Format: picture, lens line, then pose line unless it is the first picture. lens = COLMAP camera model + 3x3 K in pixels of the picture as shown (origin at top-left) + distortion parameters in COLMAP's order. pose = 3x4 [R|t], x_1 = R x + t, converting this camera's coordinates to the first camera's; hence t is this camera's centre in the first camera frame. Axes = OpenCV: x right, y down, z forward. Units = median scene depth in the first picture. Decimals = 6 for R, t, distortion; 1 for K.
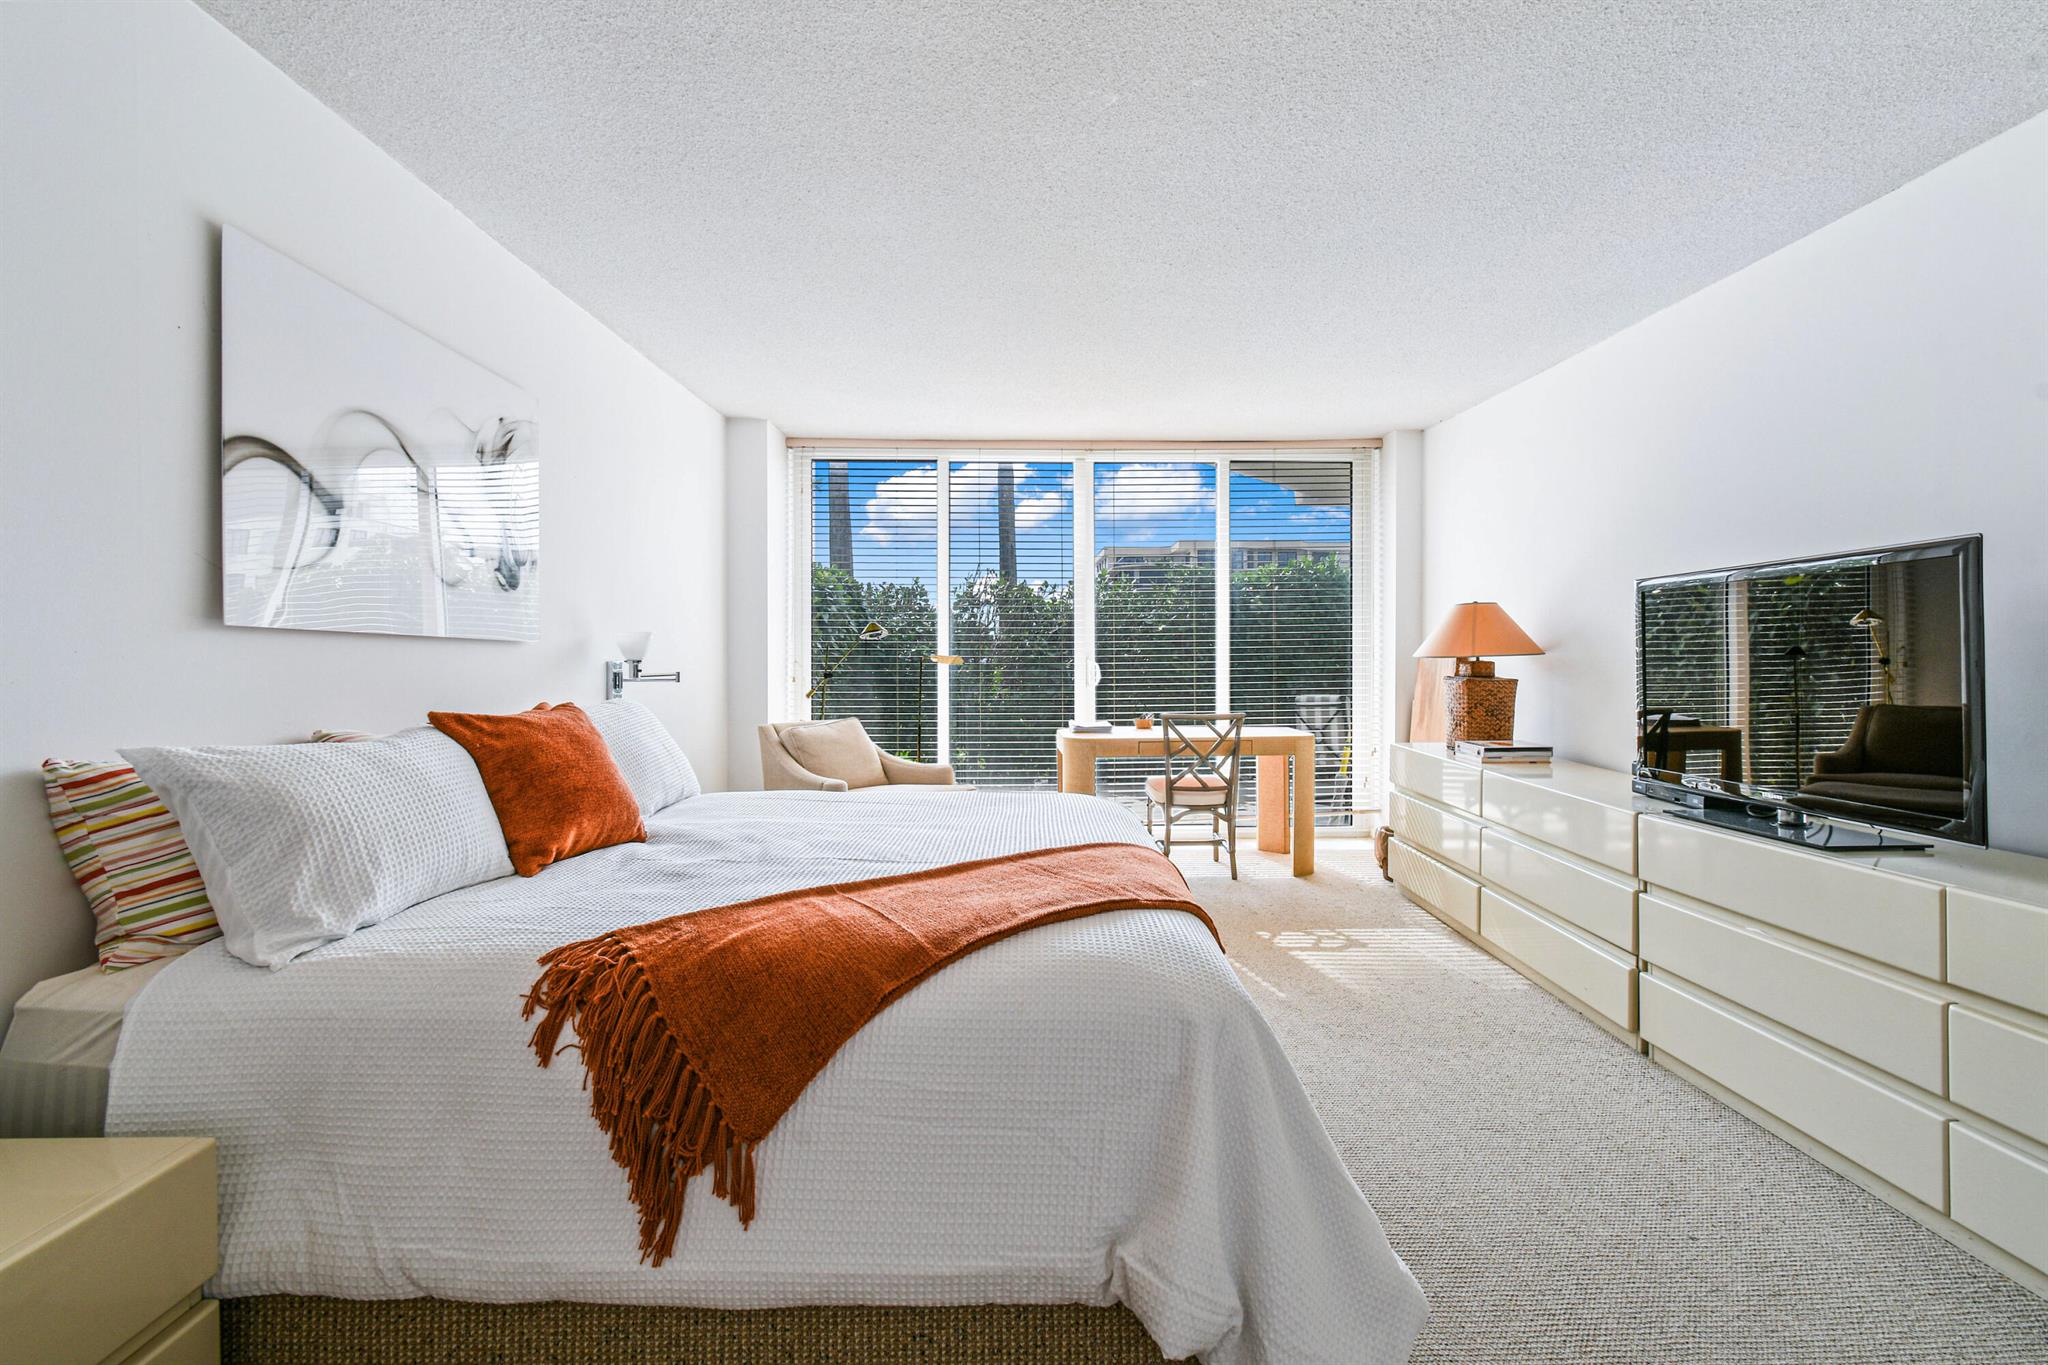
lens RADIAL K [[923.0, 0, 1054.5], [0, 923.0, 644.3], [0, 0, 1]] dist [0.002215, 0.000369]
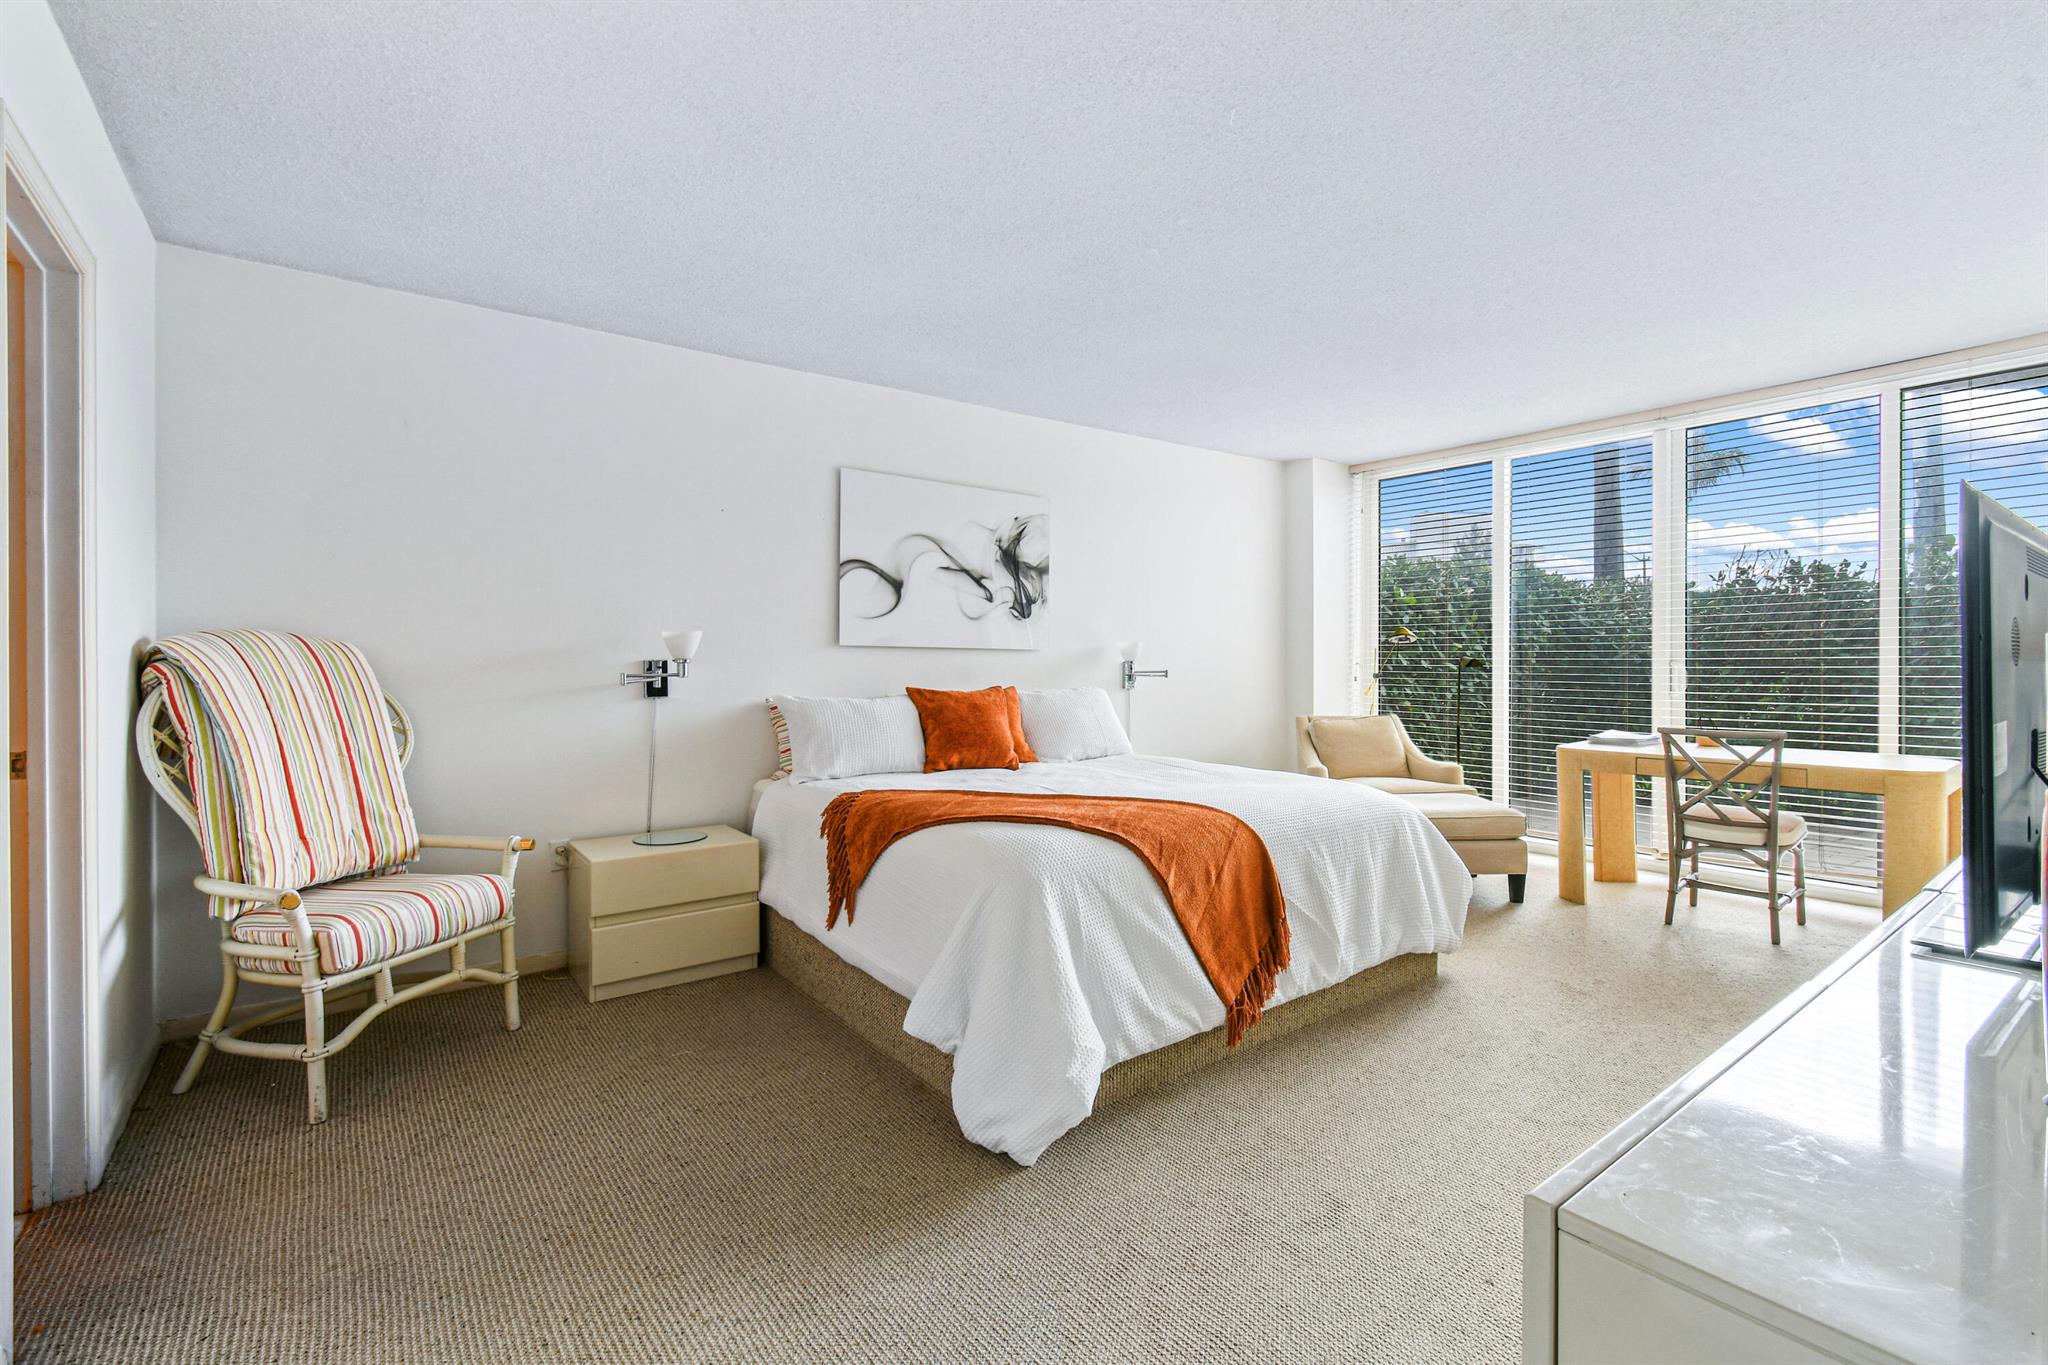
lens RADIAL K [[923.0, 0, 1039.7], [0, 923.0, 648.8], [0, 0, 1]] dist [0.002215, 0.000369]
pose [[0.579488, -0.005242, -0.814964, 1.121735], [0.010170, 0.999948, 0.000800, -0.008822], [0.814917, -0.008752, 0.579511, 0.079486]]
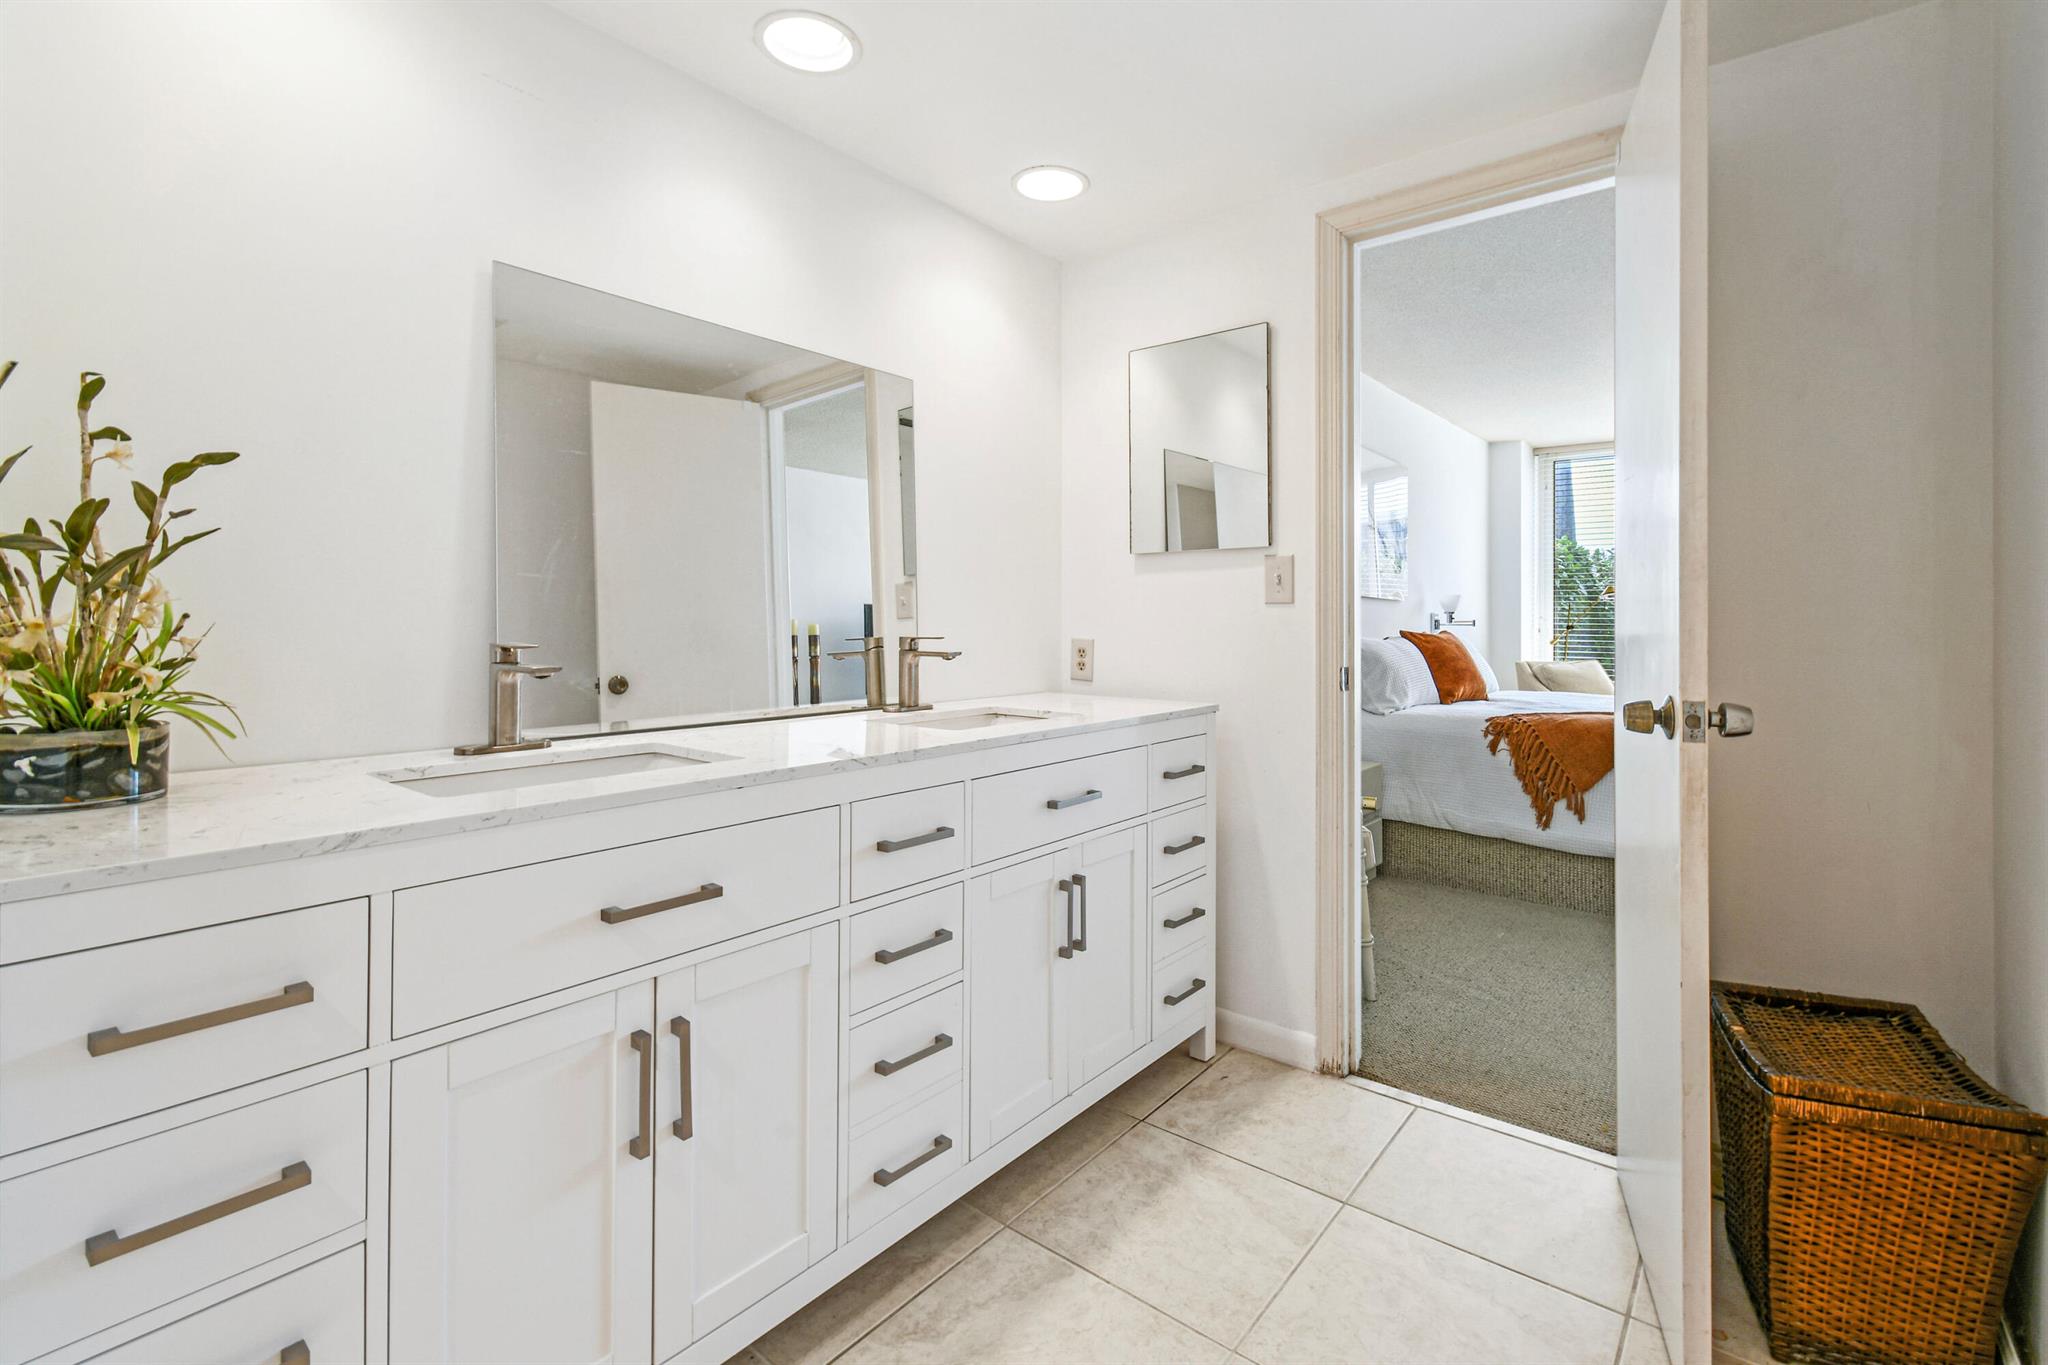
lens RADIAL K [[923.0, 0, 1034.2], [0, 923.0, 605.2], [0, 0, 1]] dist [0.002215, 0.000369]
pose [[0.744163, -0.005742, -0.667974, 0.170858], [0.003054, 0.999982, -0.005193, 0.020399], [0.667991, 0.001825, 0.744167, -1.293008]]
